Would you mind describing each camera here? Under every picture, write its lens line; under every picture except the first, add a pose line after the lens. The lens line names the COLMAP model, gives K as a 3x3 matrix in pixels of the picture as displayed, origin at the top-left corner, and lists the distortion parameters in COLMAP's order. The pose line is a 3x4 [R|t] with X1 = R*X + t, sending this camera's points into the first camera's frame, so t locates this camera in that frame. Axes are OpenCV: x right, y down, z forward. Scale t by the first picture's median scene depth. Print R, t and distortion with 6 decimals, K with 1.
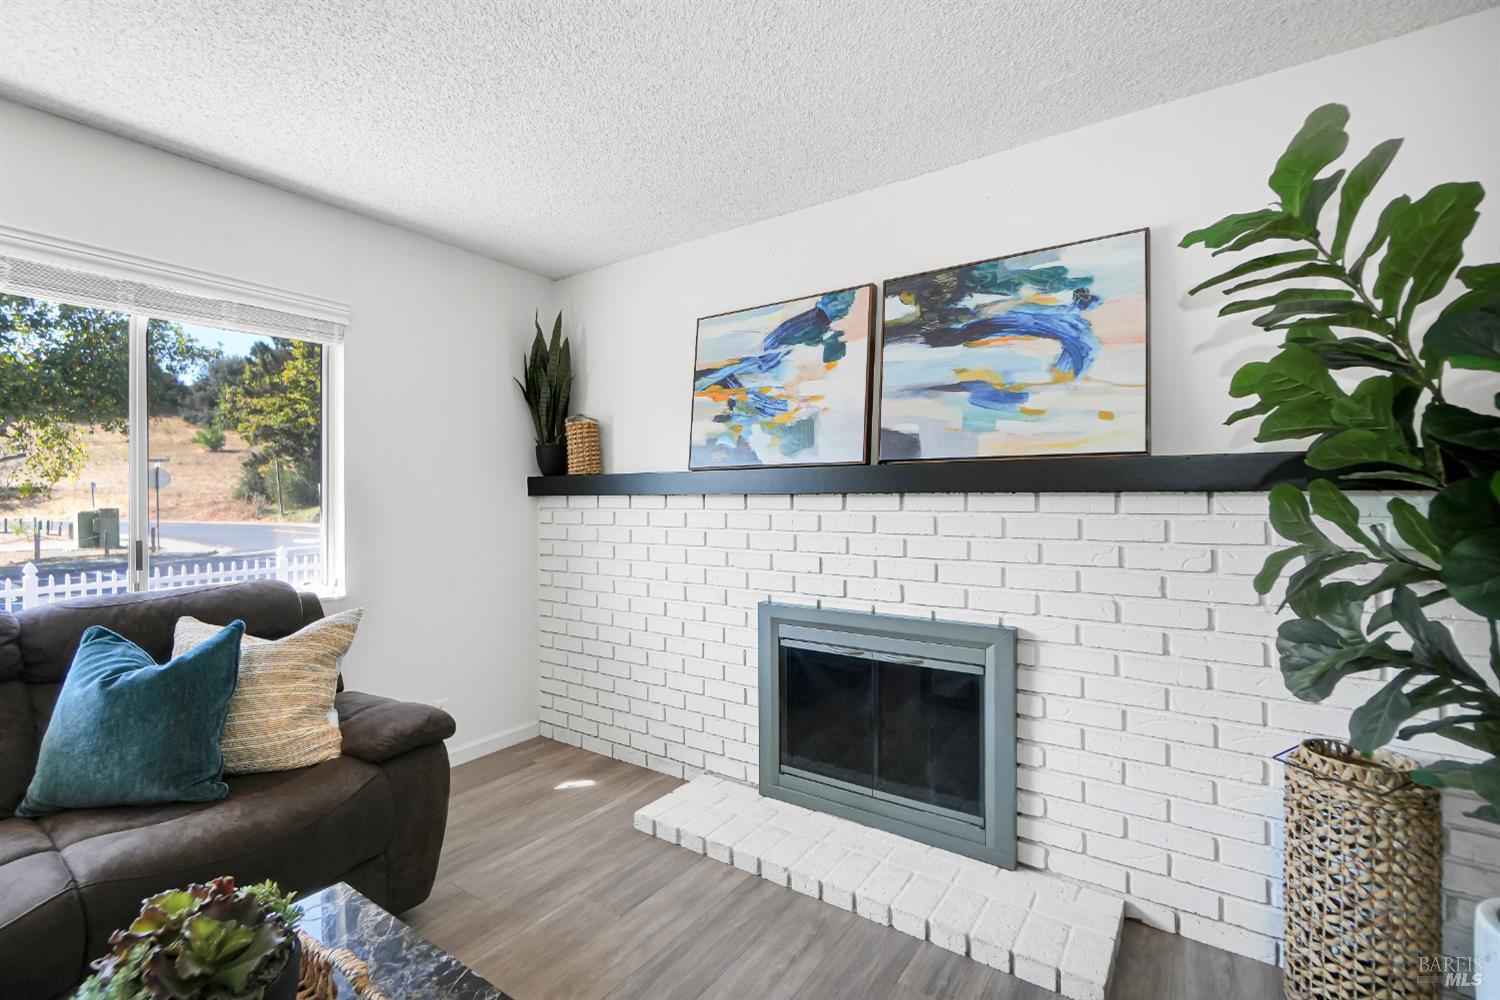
lens RADIAL K [[665.5, 0, 755.5], [0, 665.5, 475.8], [0, 0, 1]] dist [-0.001467, -0.000710]
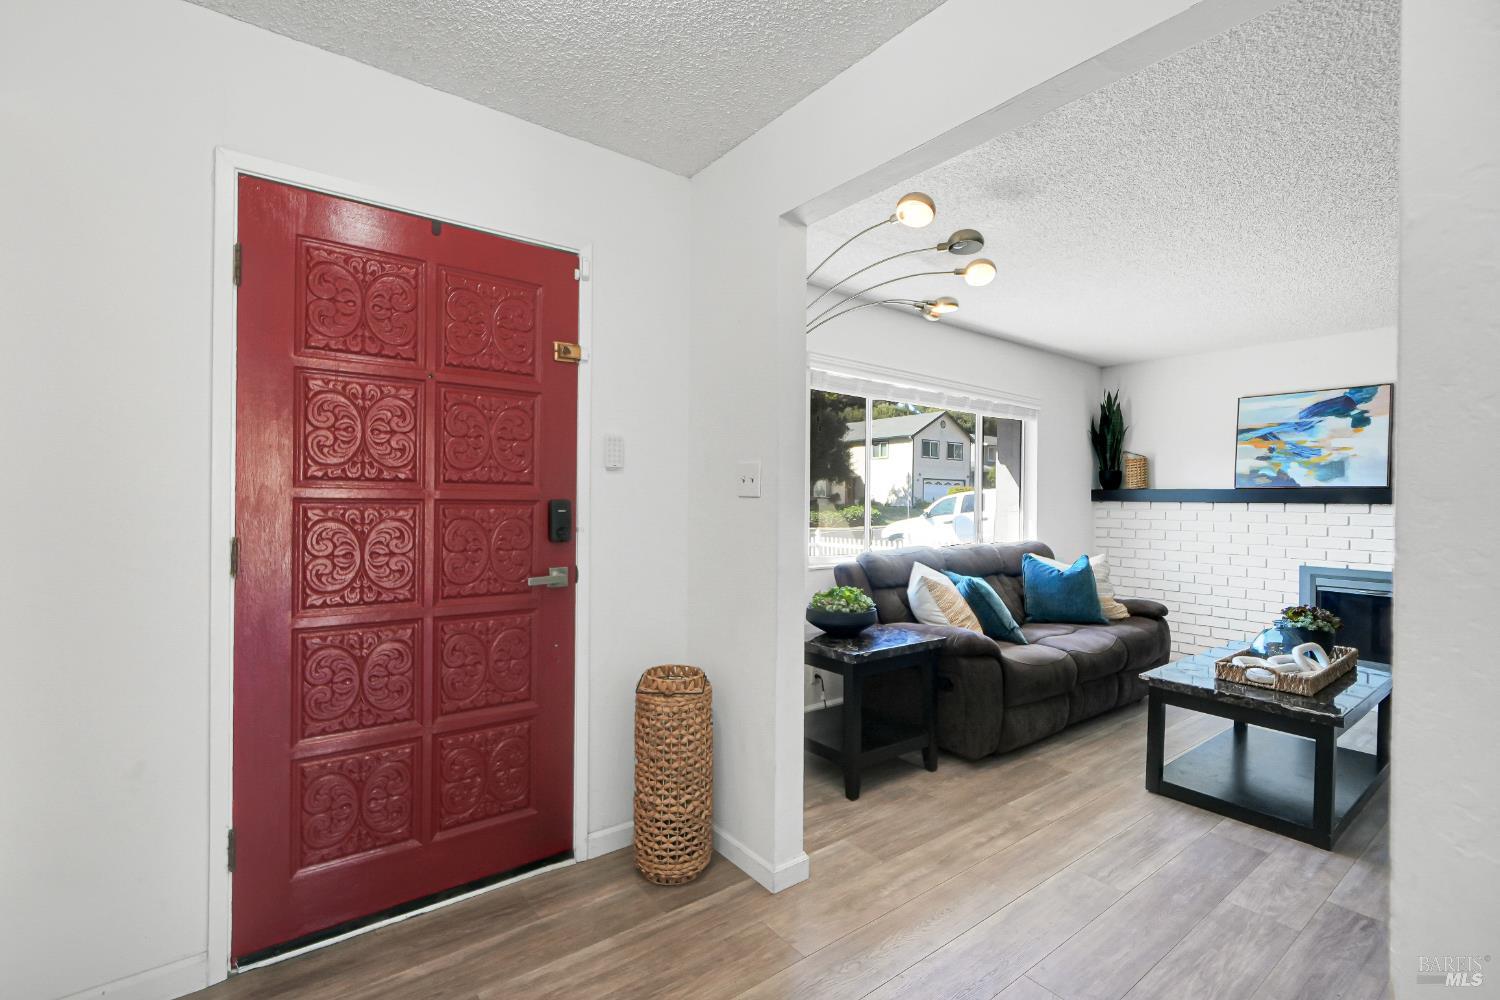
lens RADIAL K [[665.5, 0, 724.8], [0, 665.5, 501.5], [0, 0, 1]] dist [-0.001467, -0.000710]
pose [[0.956628, 0.019240, -0.290676, -0.961191], [-0.009146, 0.999308, 0.036047, -0.026607], [0.291168, -0.031826, 0.956142, -1.145264]]
